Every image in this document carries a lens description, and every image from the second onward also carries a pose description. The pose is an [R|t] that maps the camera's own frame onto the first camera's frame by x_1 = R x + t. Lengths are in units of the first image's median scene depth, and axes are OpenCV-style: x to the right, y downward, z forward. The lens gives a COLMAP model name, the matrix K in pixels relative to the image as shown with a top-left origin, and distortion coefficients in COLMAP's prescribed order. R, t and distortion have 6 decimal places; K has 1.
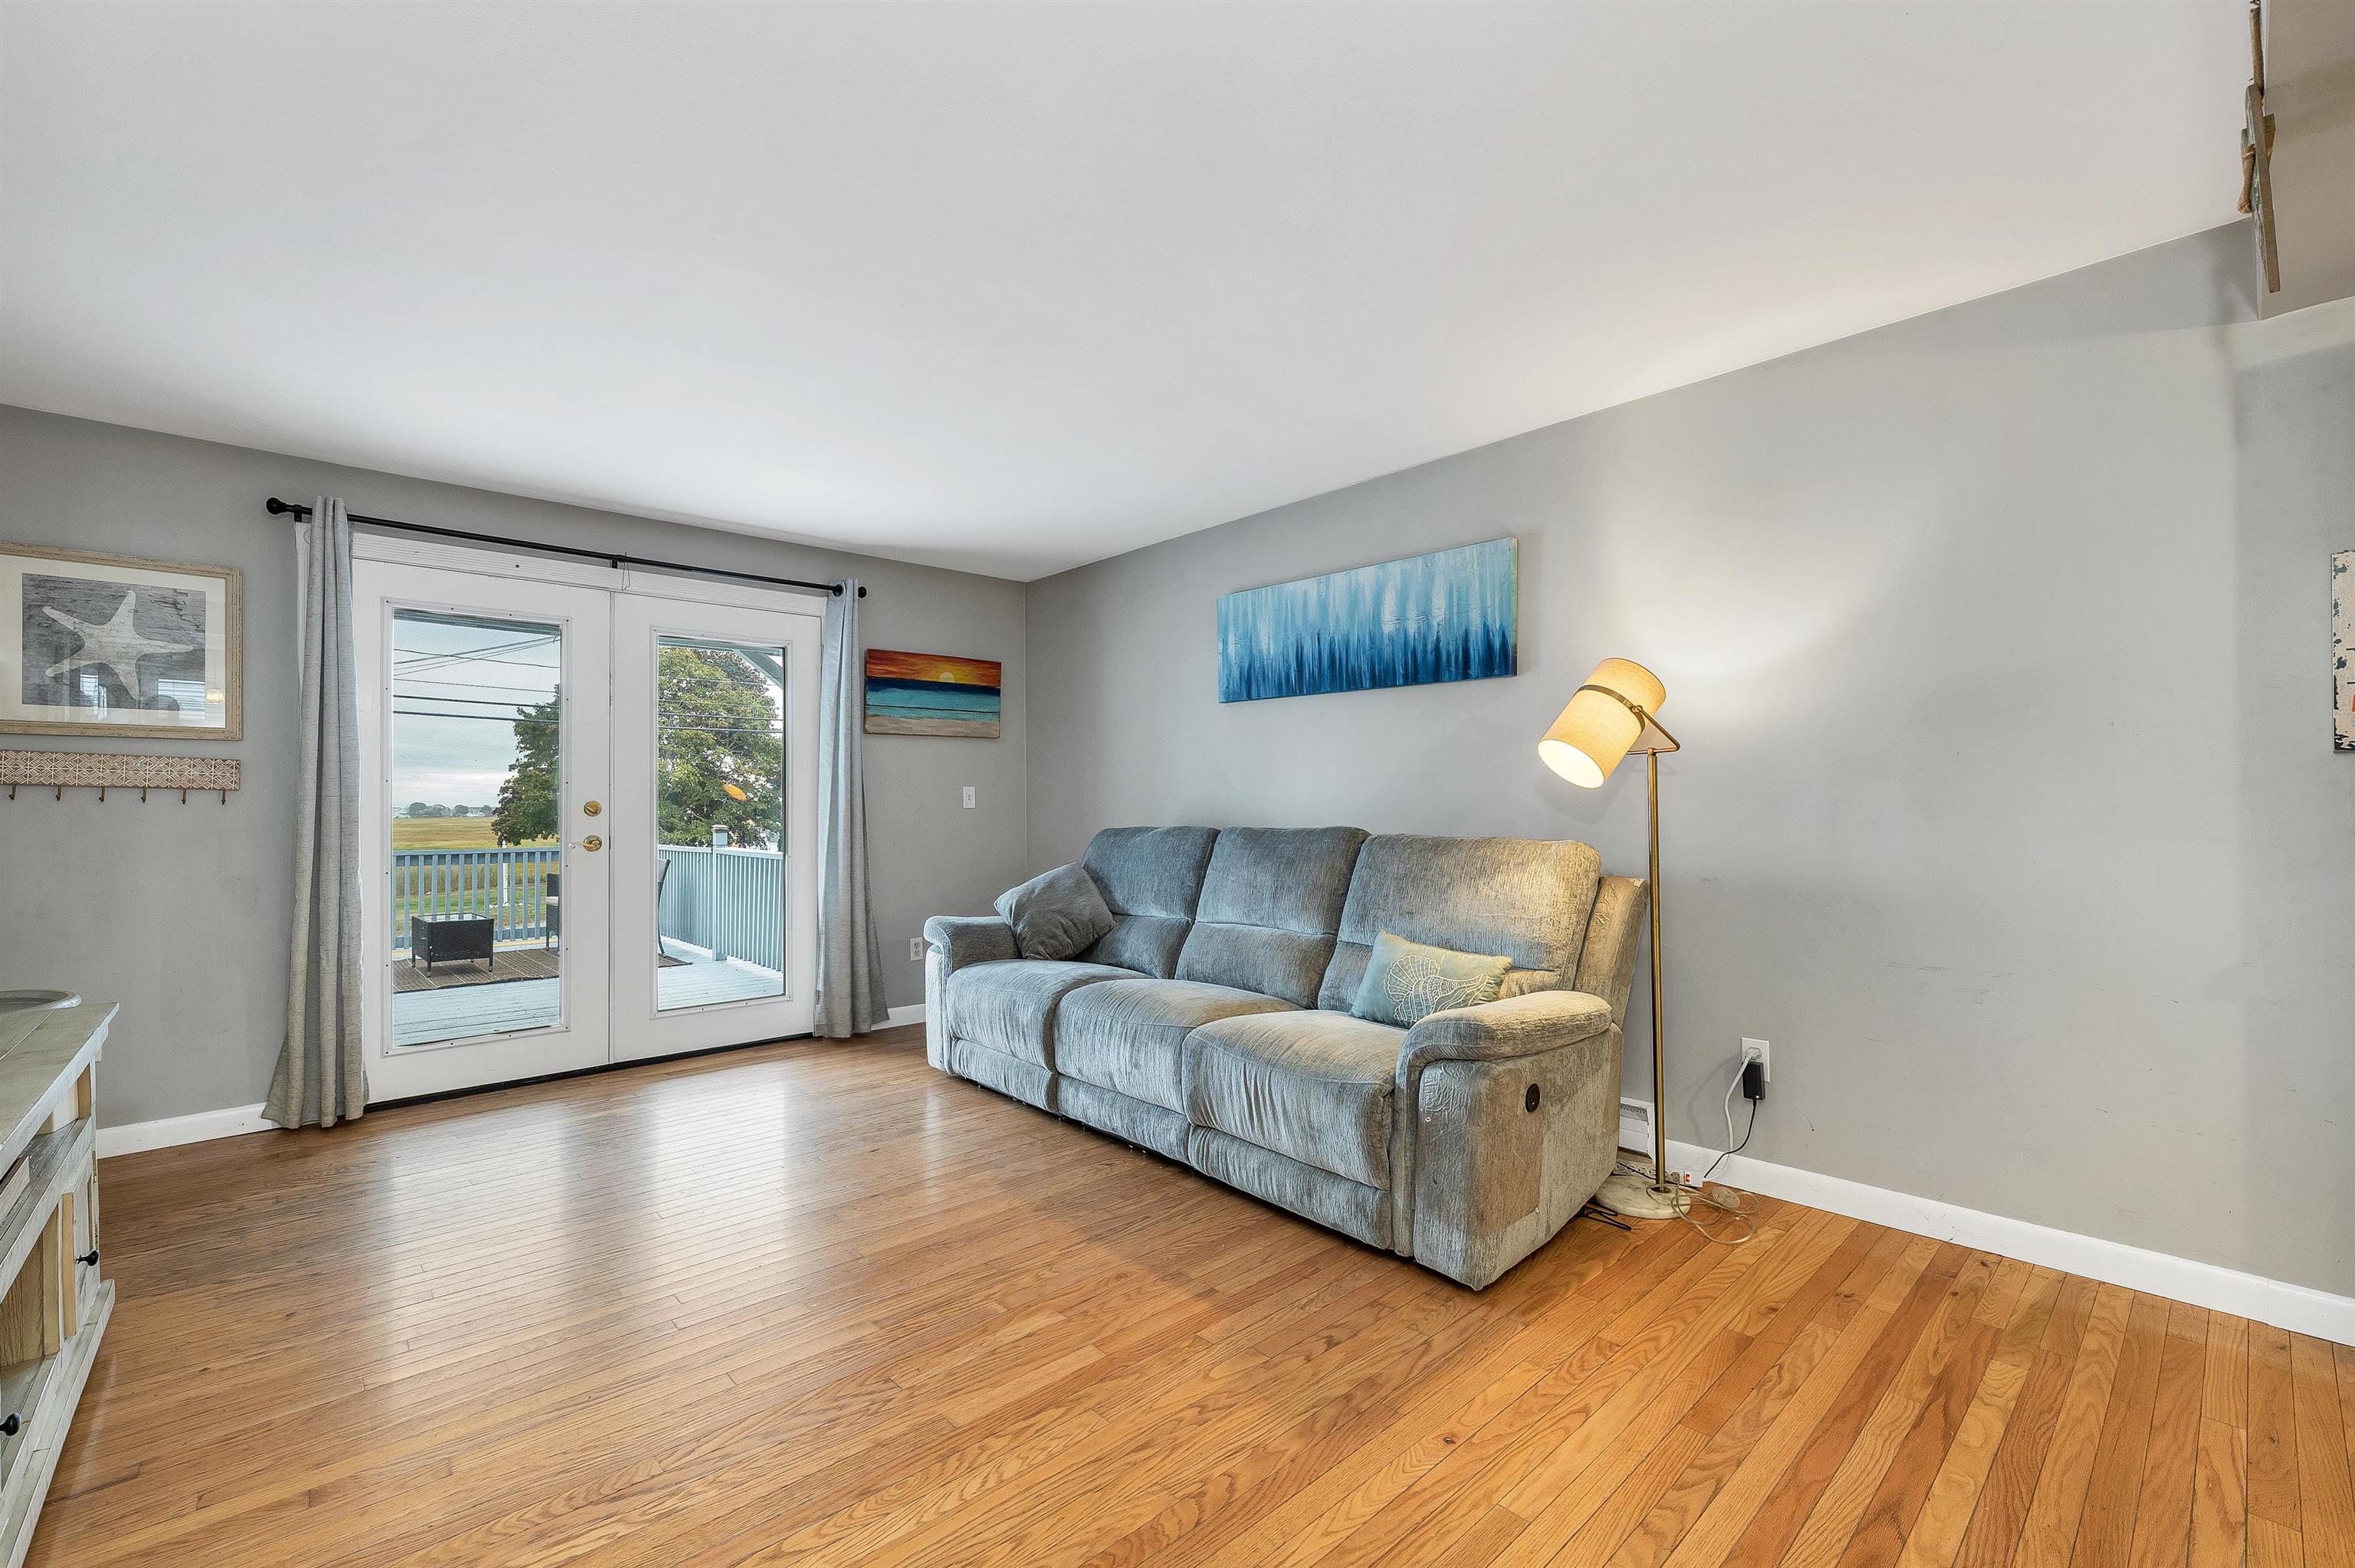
lens RADIAL K [[992.8, 0, 1172.0], [0, 992.8, 803.0], [0, 0, 1]] dist [-0.000547, -0.000325]
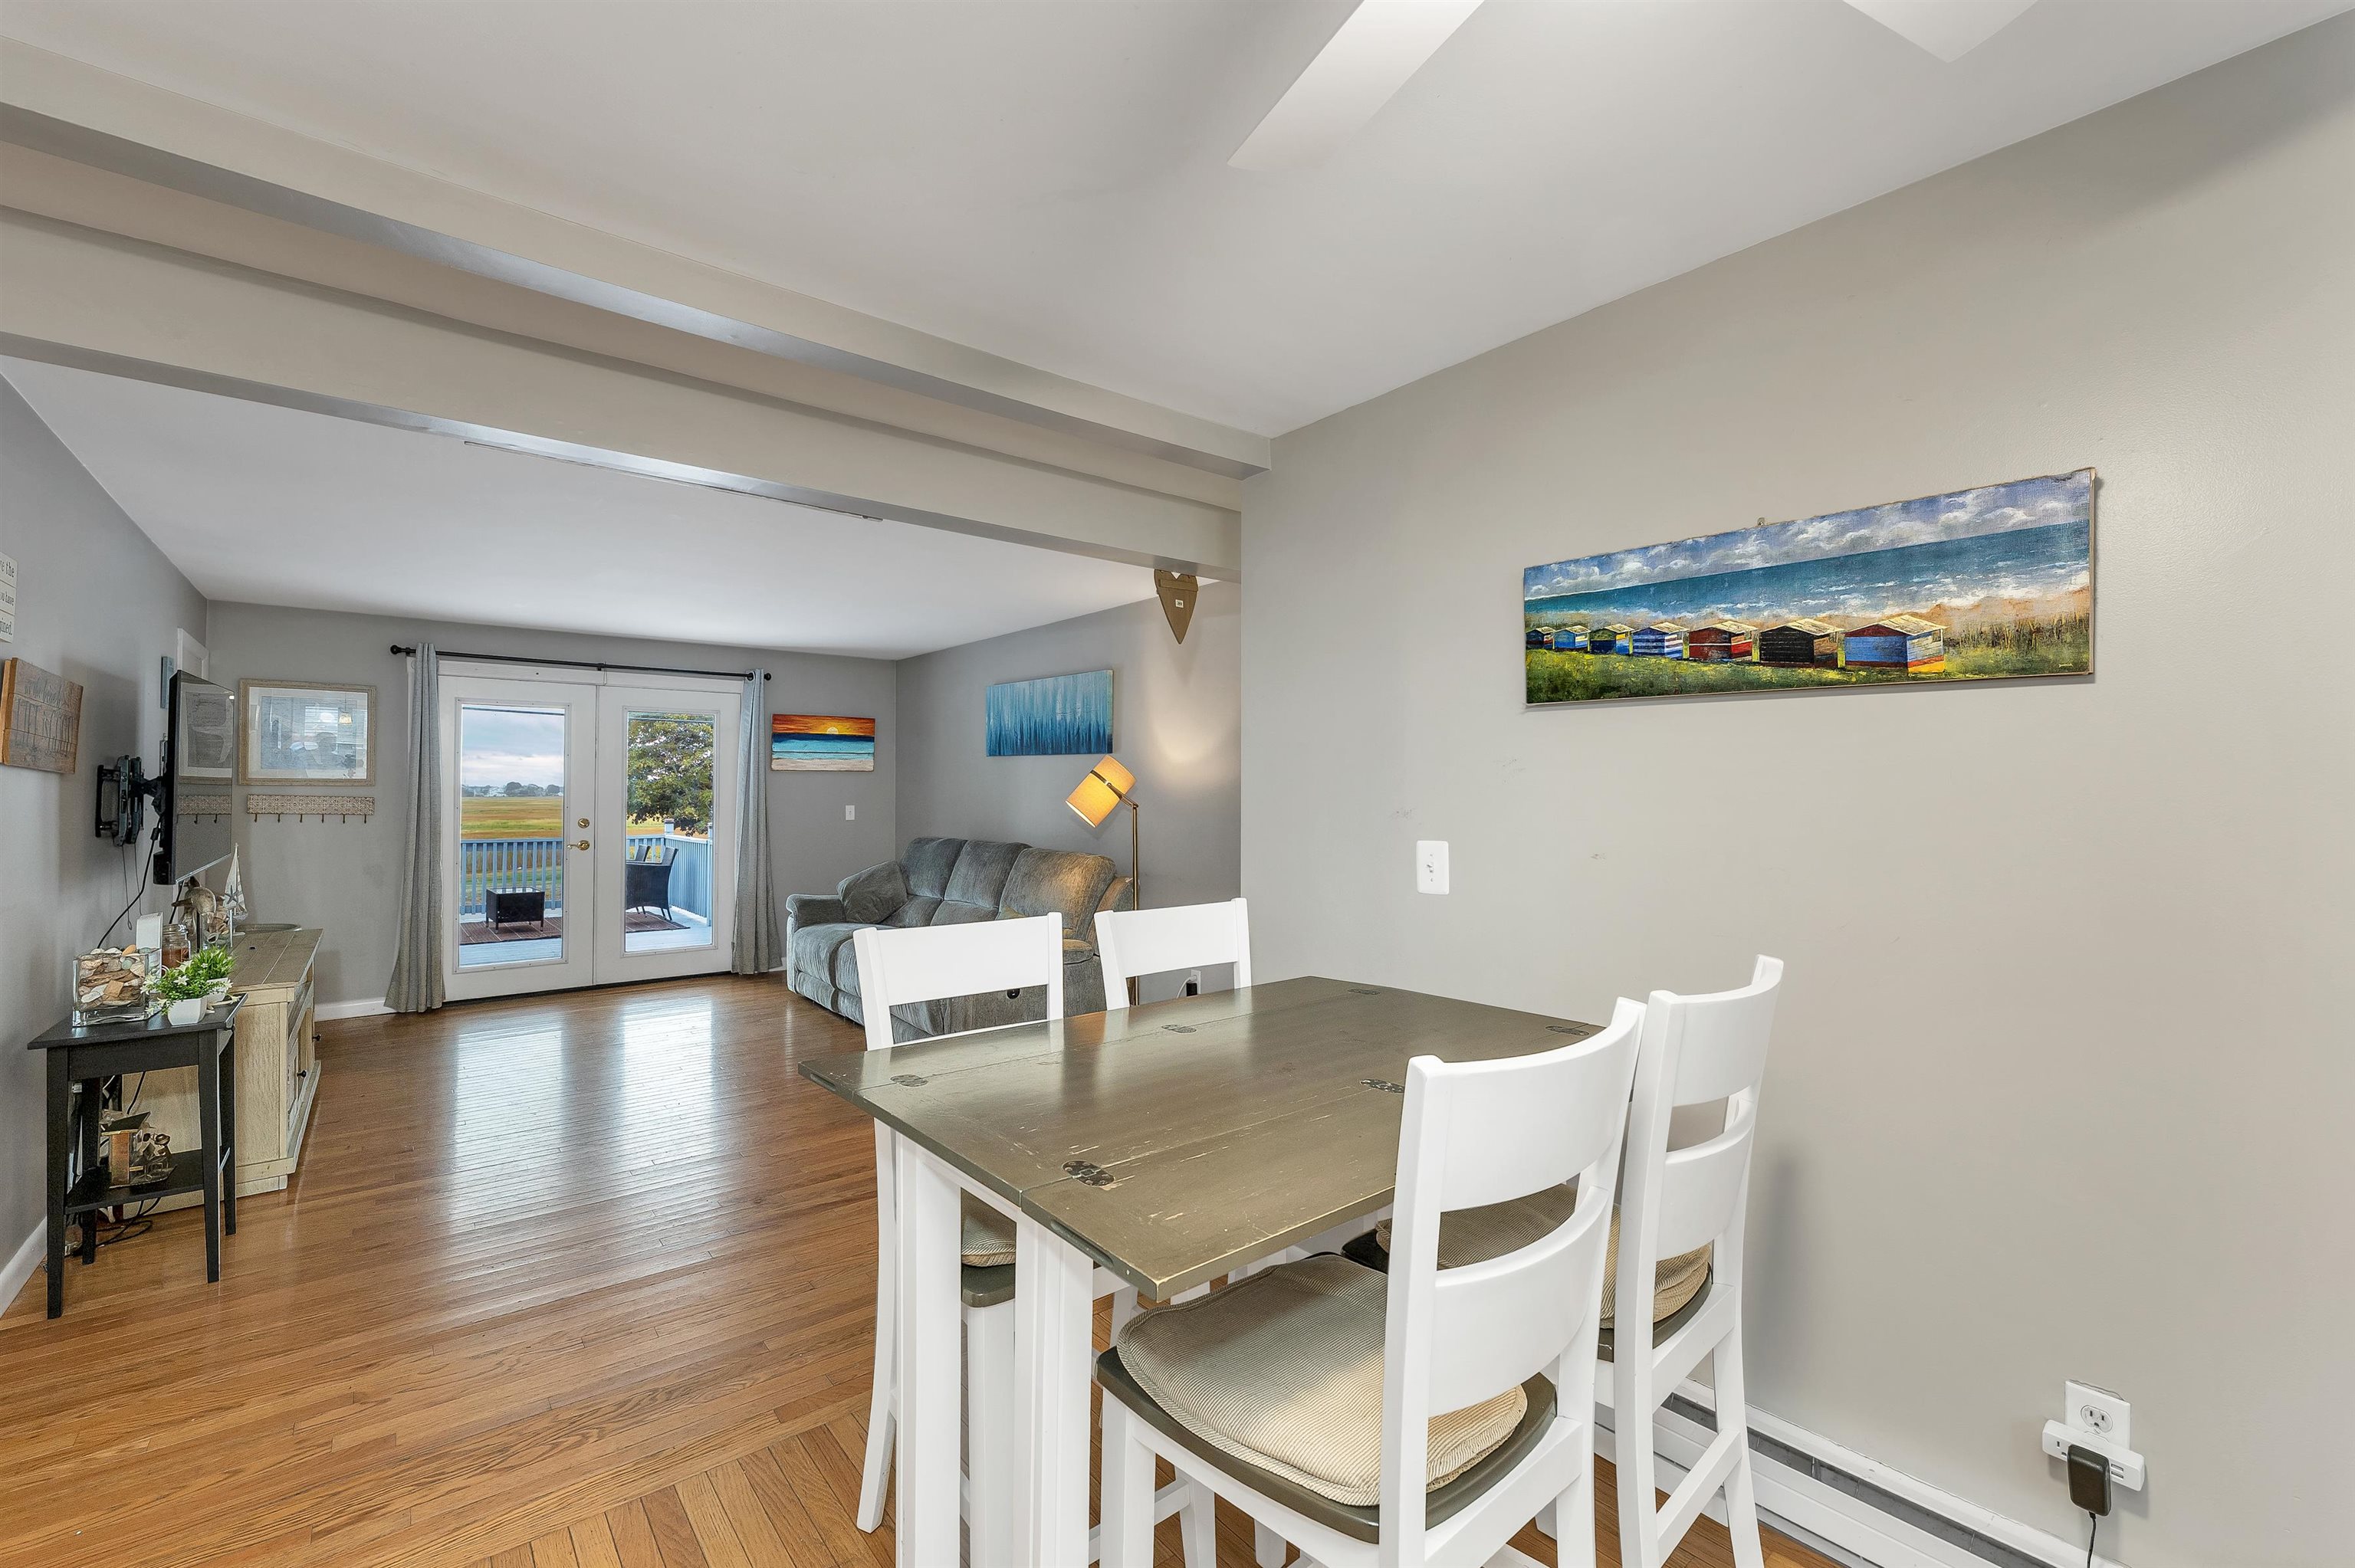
lens RADIAL K [[978.8, 0, 1170.7], [0, 978.8, 785.9], [0, 0, 1]] dist [-0.001457, -0.000475]
pose [[0.998263, 0.007805, -0.058403, 0.468552], [-0.007886, 0.999968, -0.001158, -0.062991], [0.058392, 0.001617, 0.998292, -0.533563]]
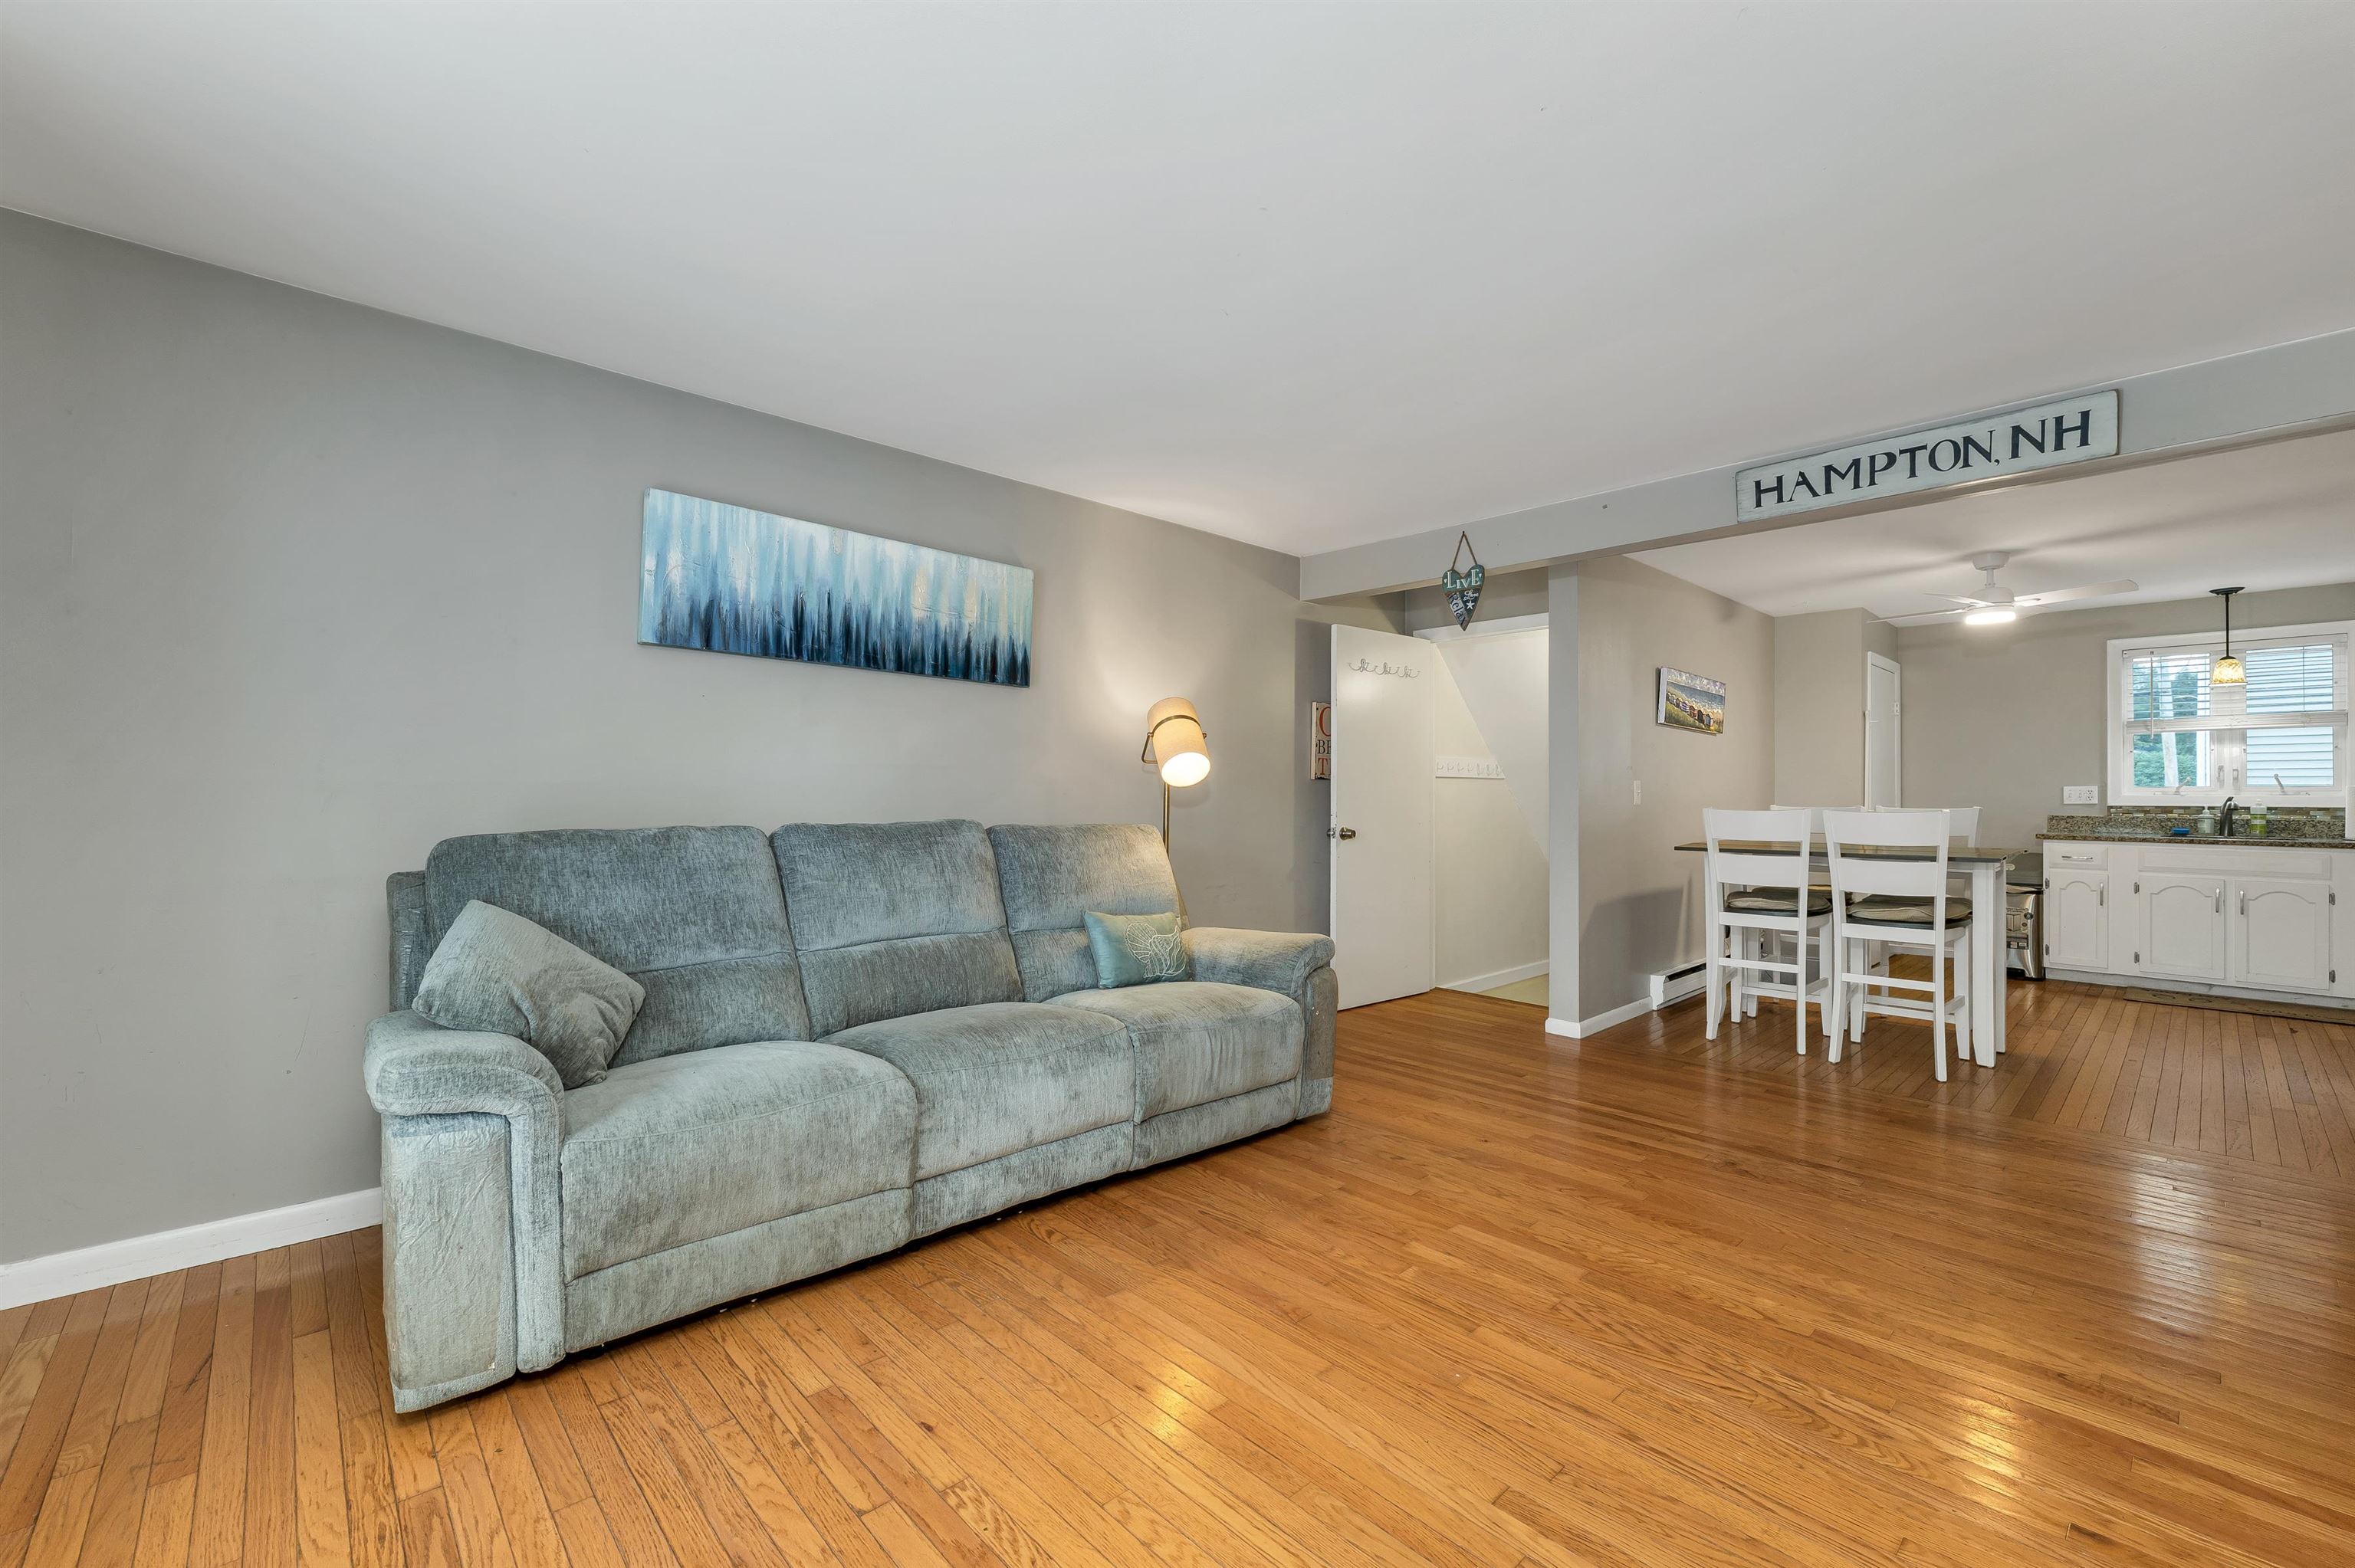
lens RADIAL K [[963.3, 0, 1169.4], [0, 963.3, 794.5], [0, 0, 1]] dist [-0.003061, -0.000374]
pose [[-0.005962, 0.006849, 0.999959, -0.691429], [-0.009770, 0.999928, -0.006907, 0.004076], [-0.999935, -0.009811, -0.005894, 0.725969]]
